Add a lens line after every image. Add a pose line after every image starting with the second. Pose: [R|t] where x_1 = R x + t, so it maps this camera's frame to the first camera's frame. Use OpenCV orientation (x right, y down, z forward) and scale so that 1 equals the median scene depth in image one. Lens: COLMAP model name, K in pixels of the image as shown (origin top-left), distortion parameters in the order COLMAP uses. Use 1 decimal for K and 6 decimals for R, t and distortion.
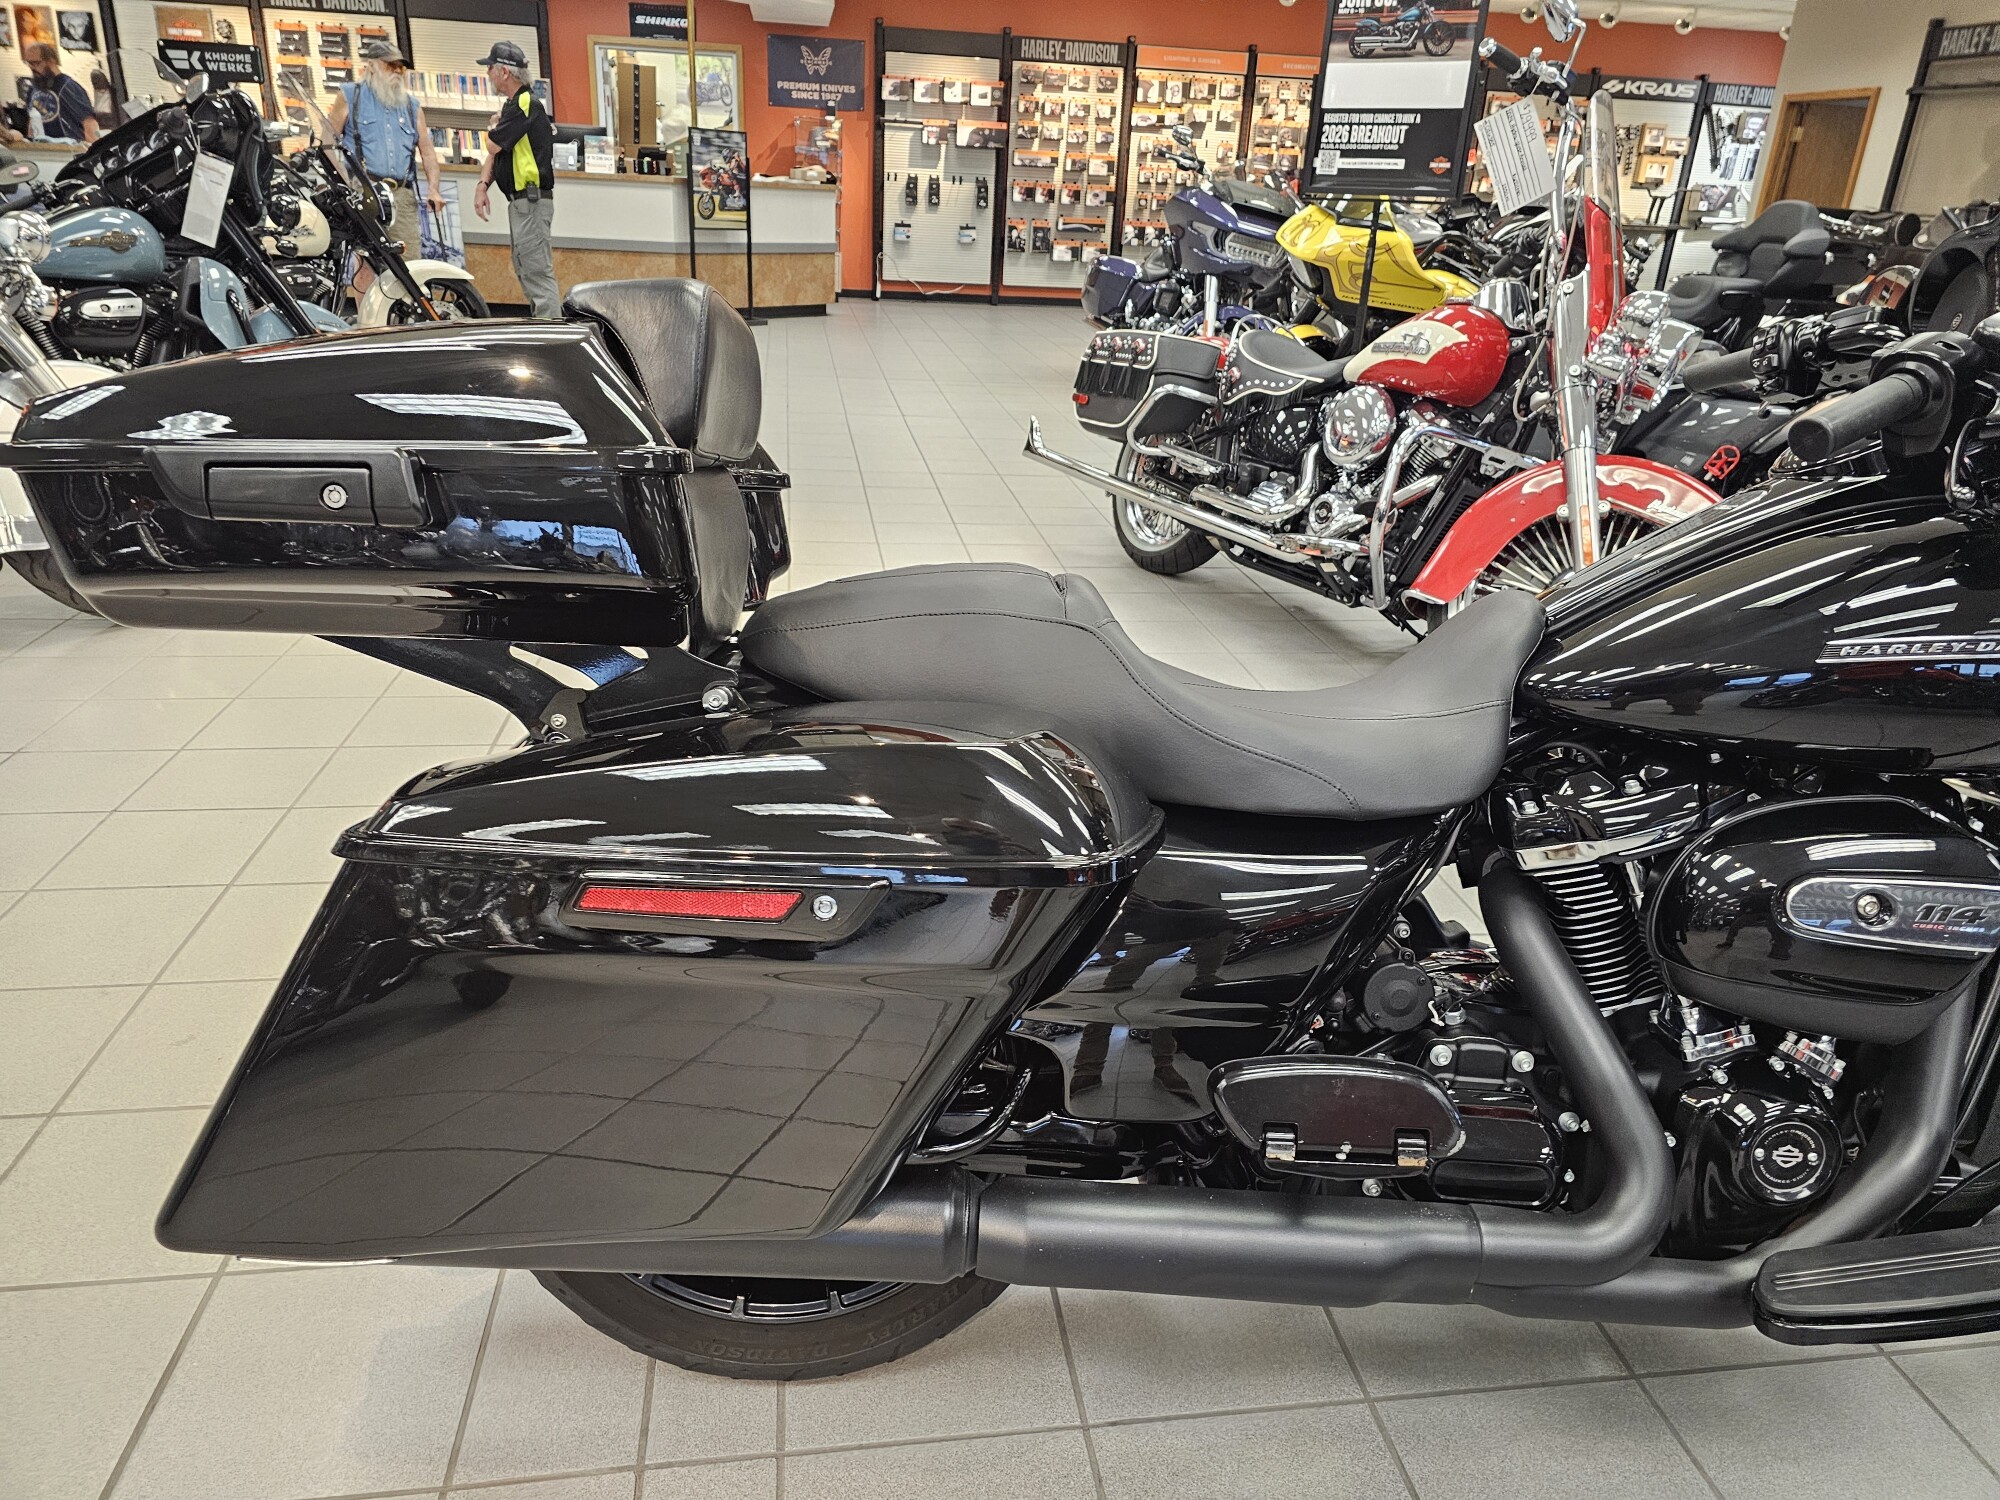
lens RADIAL K [[1359.2, 0, 1010.4], [0, 1359.2, 742.1], [0, 0, 1]] dist [0.046452, -0.041107]
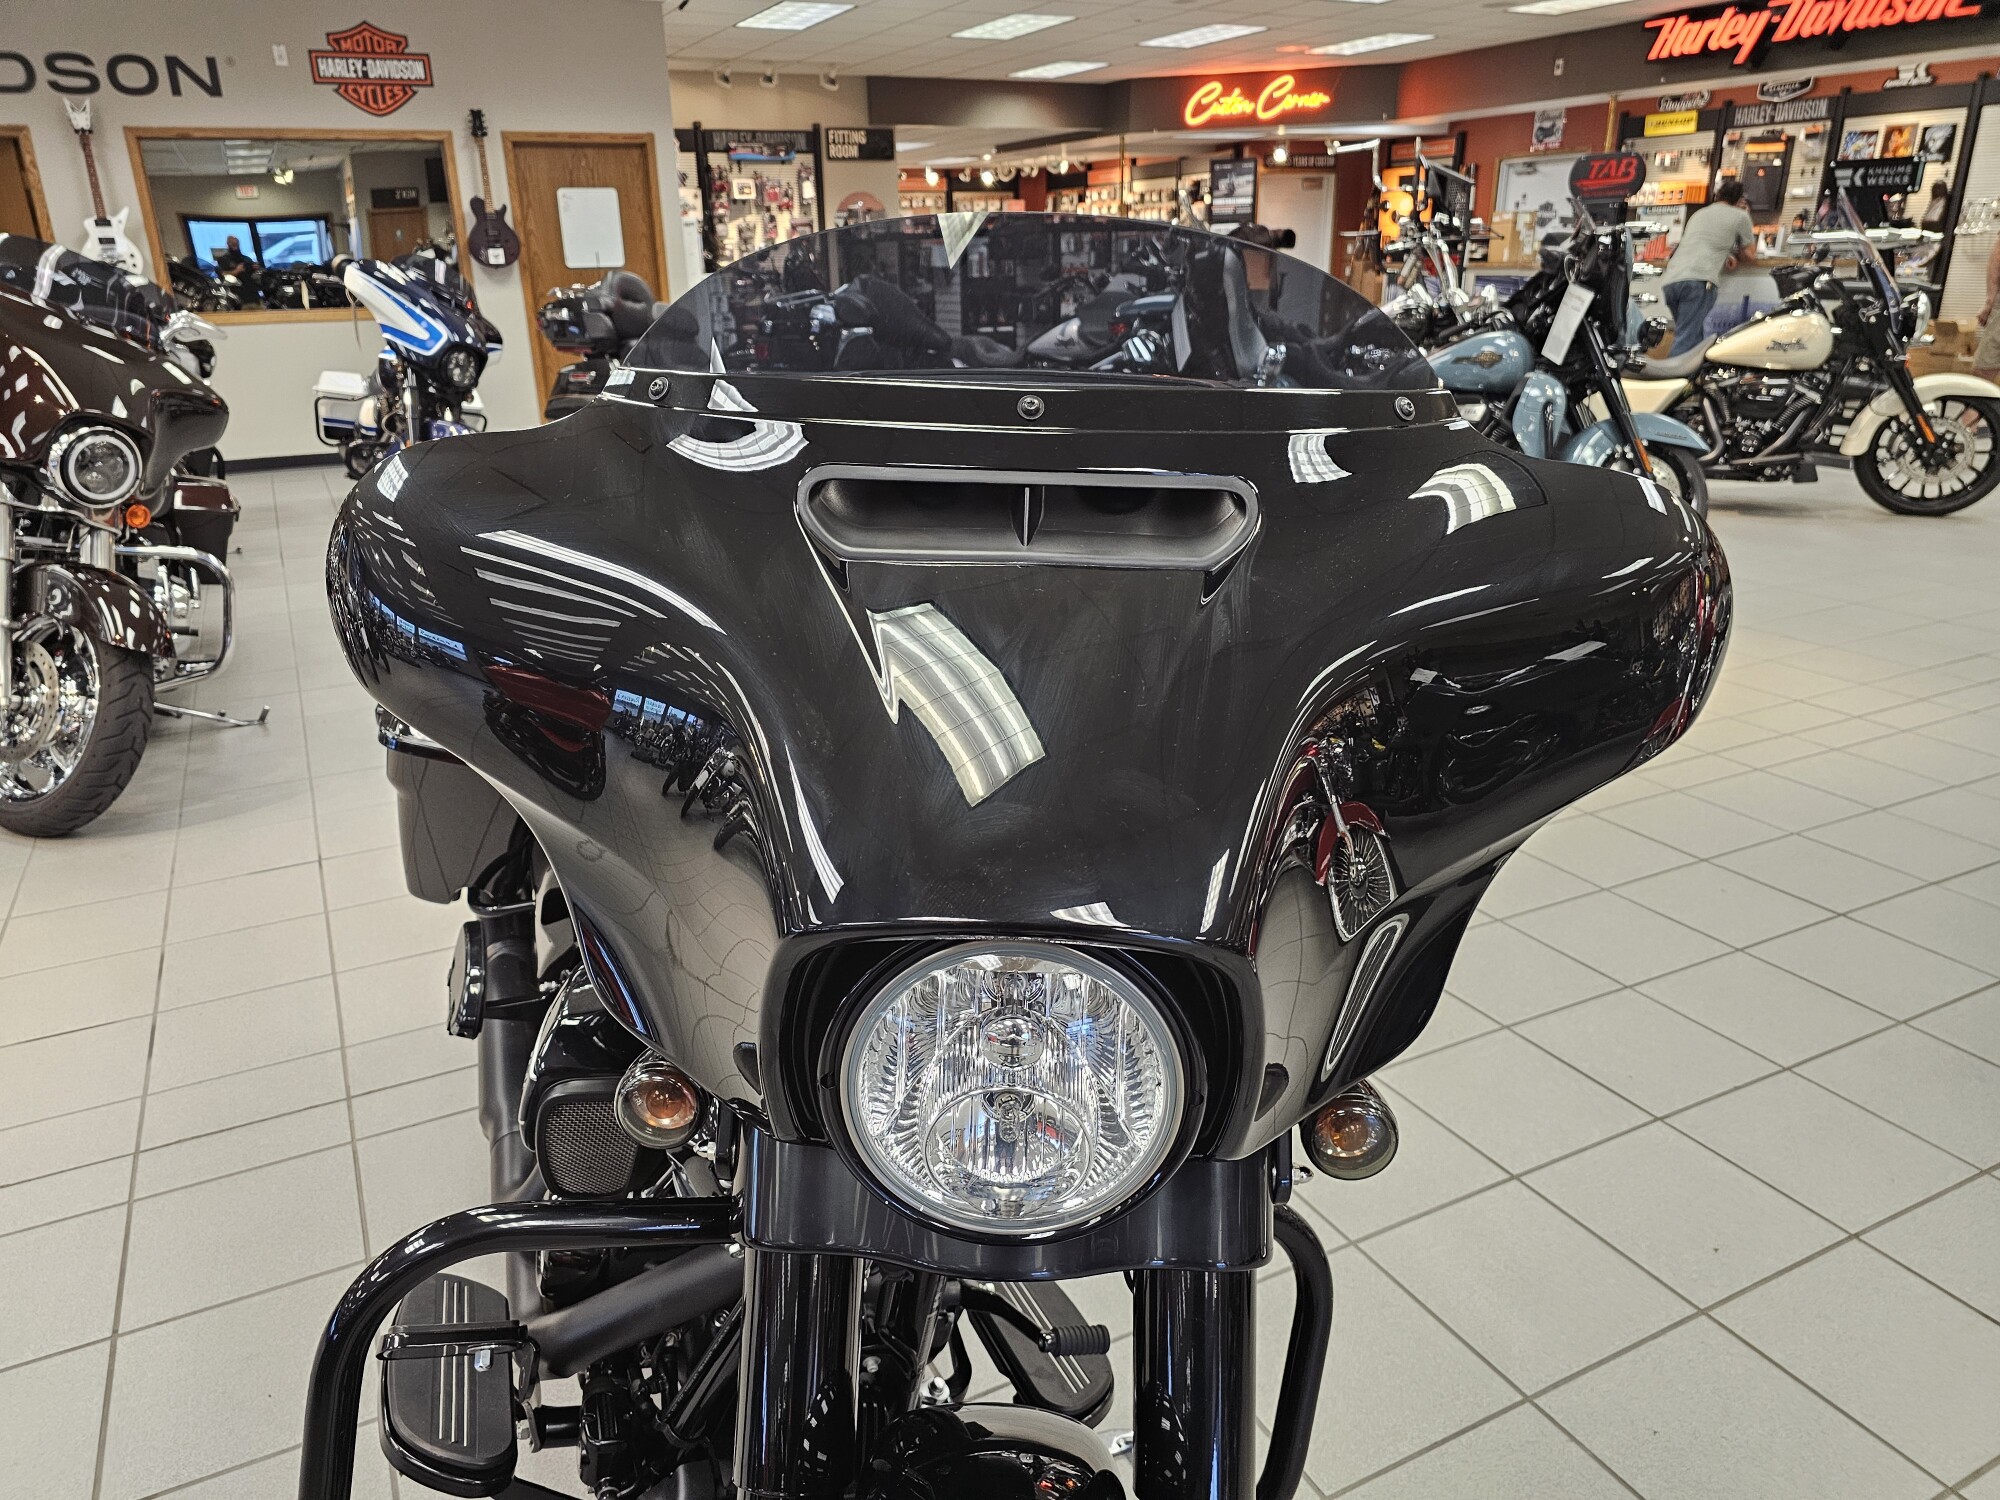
lens RADIAL K [[1369.7, 0, 972.7], [0, 1369.7, 764.8], [0, 0, 1]] dist [0.034490, -0.025076]
pose [[0.305125, 0.282831, -0.909343, 0.273639], [-0.327661, 0.927758, 0.178613, -0.063439], [0.894168, 0.243457, 0.375755, 0.141864]]
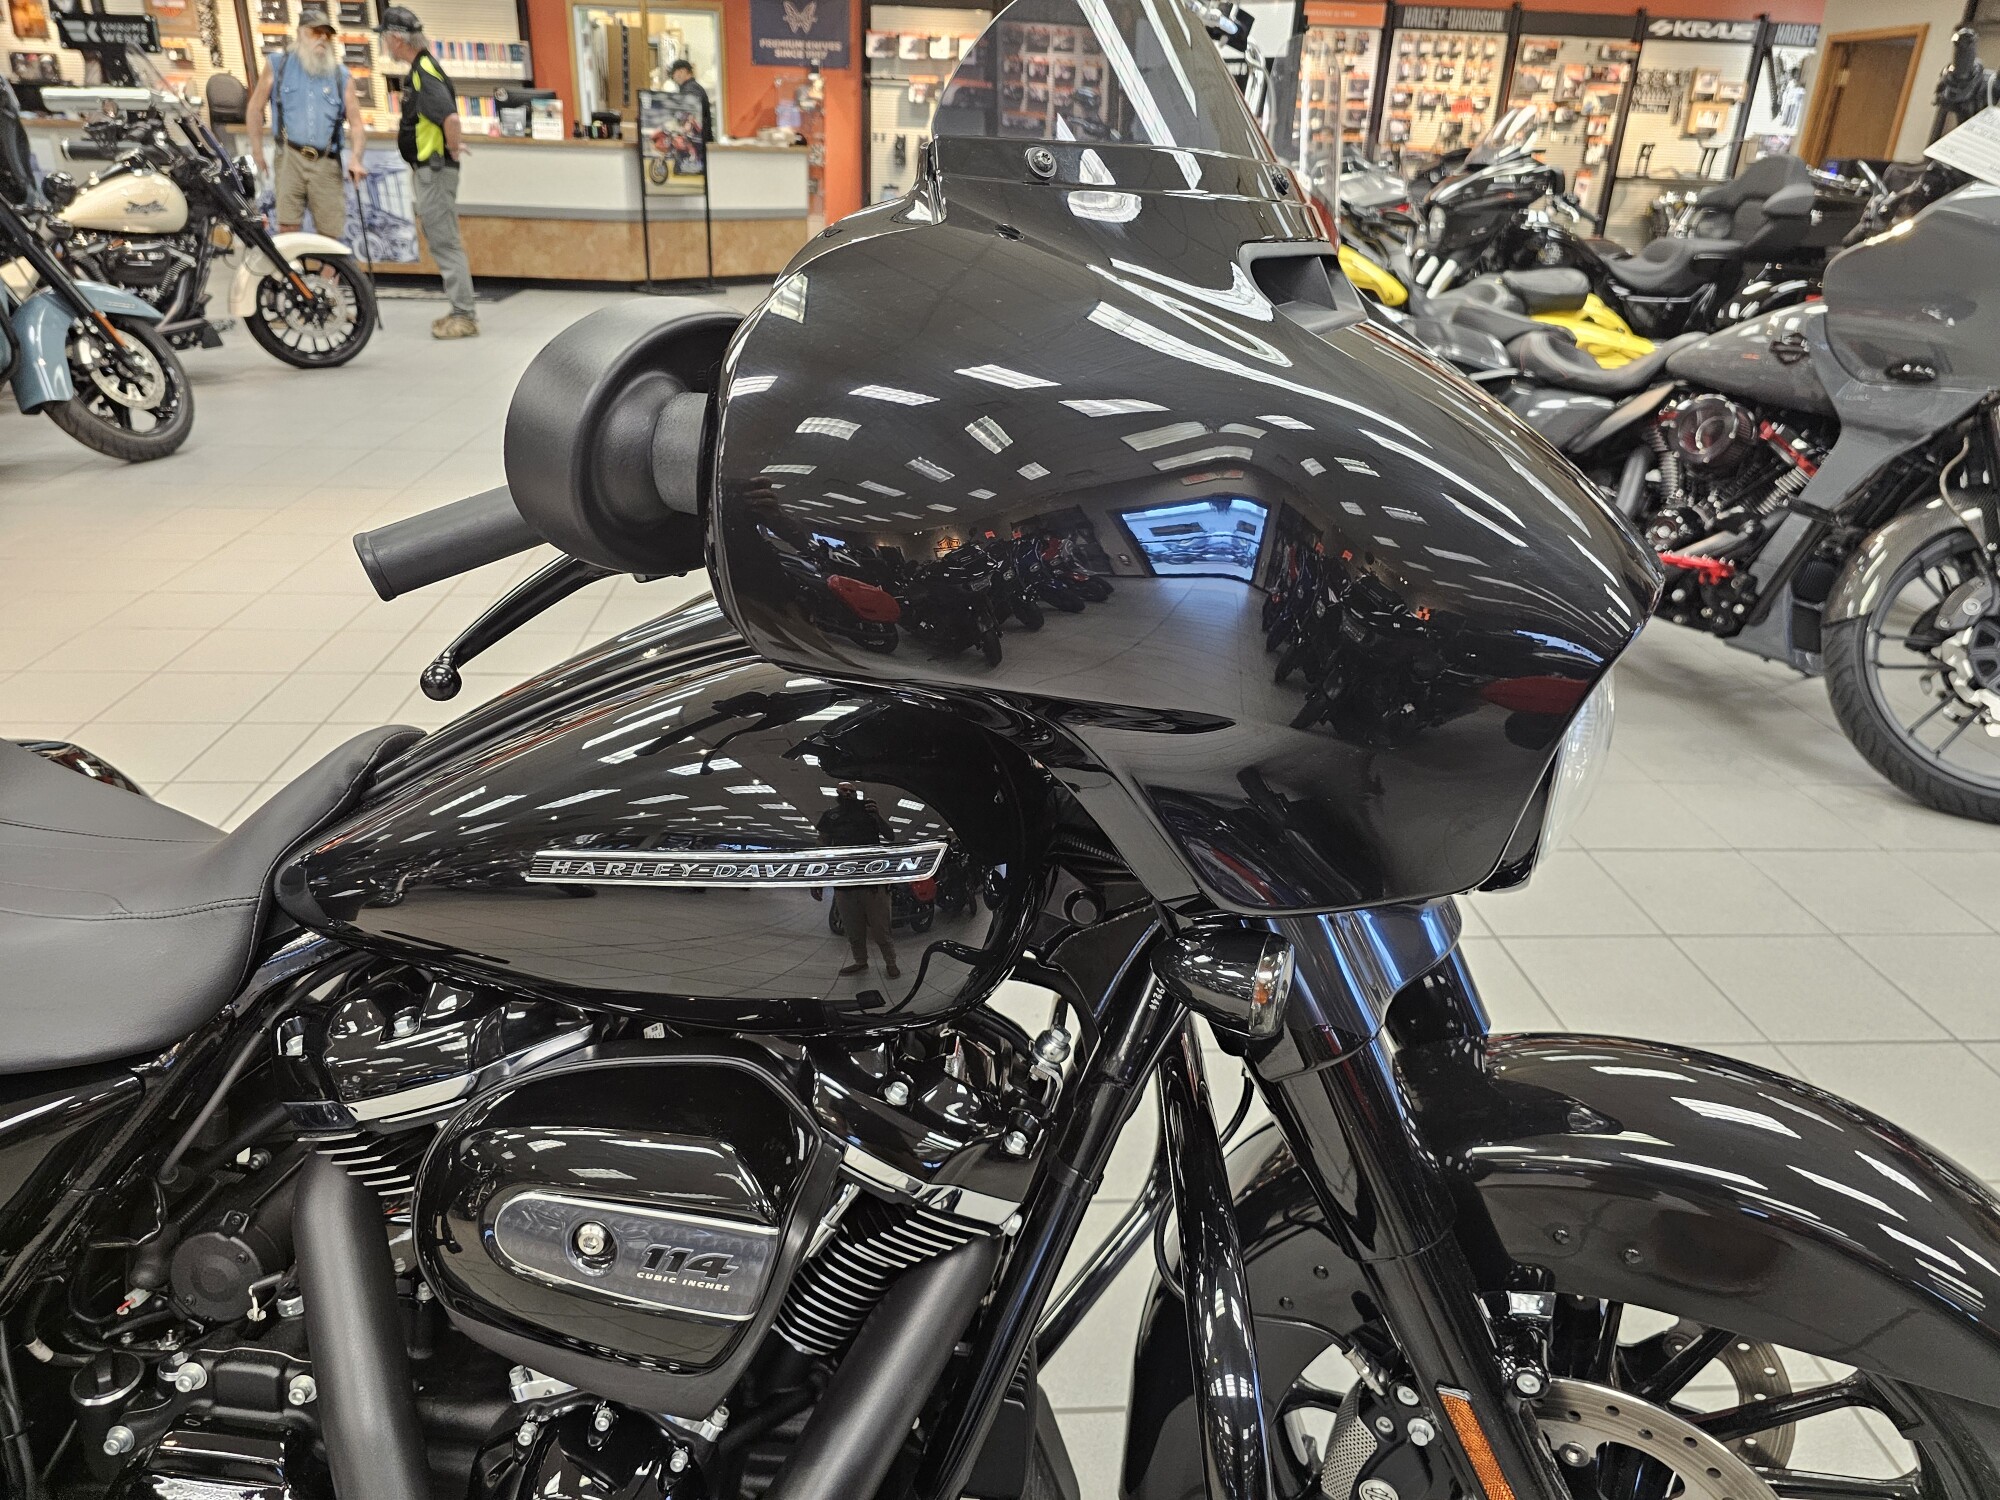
lens RADIAL K [[1369.0, 0, 1001.7], [0, 1369.0, 740.9], [0, 0, 1]] dist [0.032915, -0.030672]
pose [[0.996948, 0.018728, -0.075793, 0.146705], [-0.016889, 0.999549, 0.024829, -0.024965], [0.076224, -0.023474, 0.996814, 0.056693]]
